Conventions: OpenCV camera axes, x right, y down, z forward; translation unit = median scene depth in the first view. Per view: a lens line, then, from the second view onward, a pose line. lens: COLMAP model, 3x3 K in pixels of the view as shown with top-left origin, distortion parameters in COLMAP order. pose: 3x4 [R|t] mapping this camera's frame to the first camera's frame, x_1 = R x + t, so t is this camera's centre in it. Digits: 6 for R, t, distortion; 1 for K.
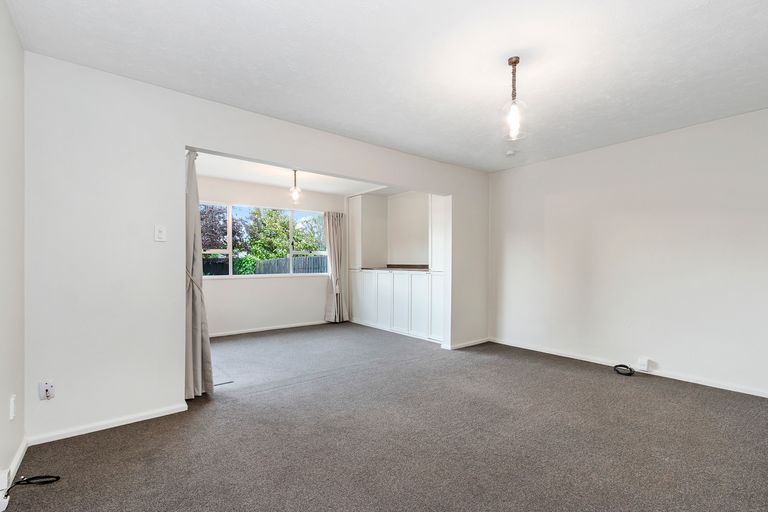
lens RADIAL K [[351.4, 0, 381.6], [0, 351.4, 258.6], [0, 0, 1]] dist [0.017869, -0.000025]
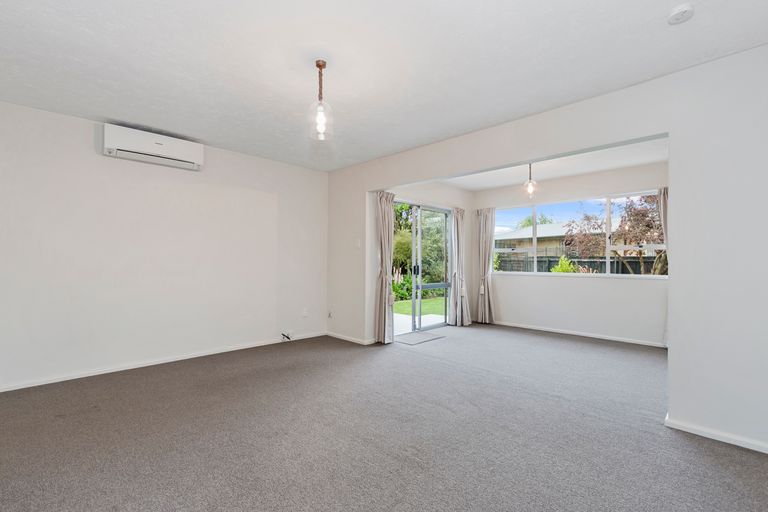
lens RADIAL K [[351.4, 0, 381.6], [0, 351.4, 258.6], [0, 0, 1]] dist [0.017869, -0.000025]
pose [[0.133233, 0.000291, -0.991085, 0.634863], [0.008664, 0.999961, 0.001458, 0.001869], [0.991047, -0.008782, 0.133225, 0.469326]]
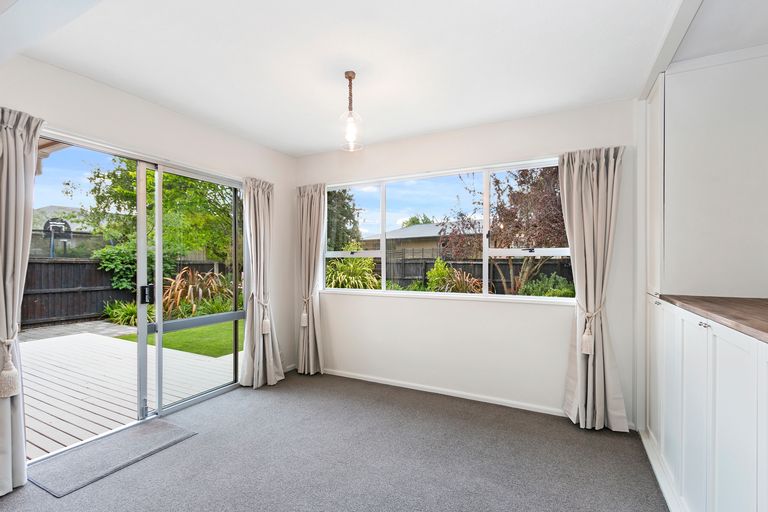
lens RADIAL K [[351.4, 0, 381.6], [0, 351.4, 258.6], [0, 0, 1]] dist [0.017869, -0.000025]
pose [[0.419636, 0.001225, -0.907691, 0.184658], [0.008087, 0.999954, 0.005088, -0.015288], [0.907656, -0.009476, 0.419607, 0.833419]]
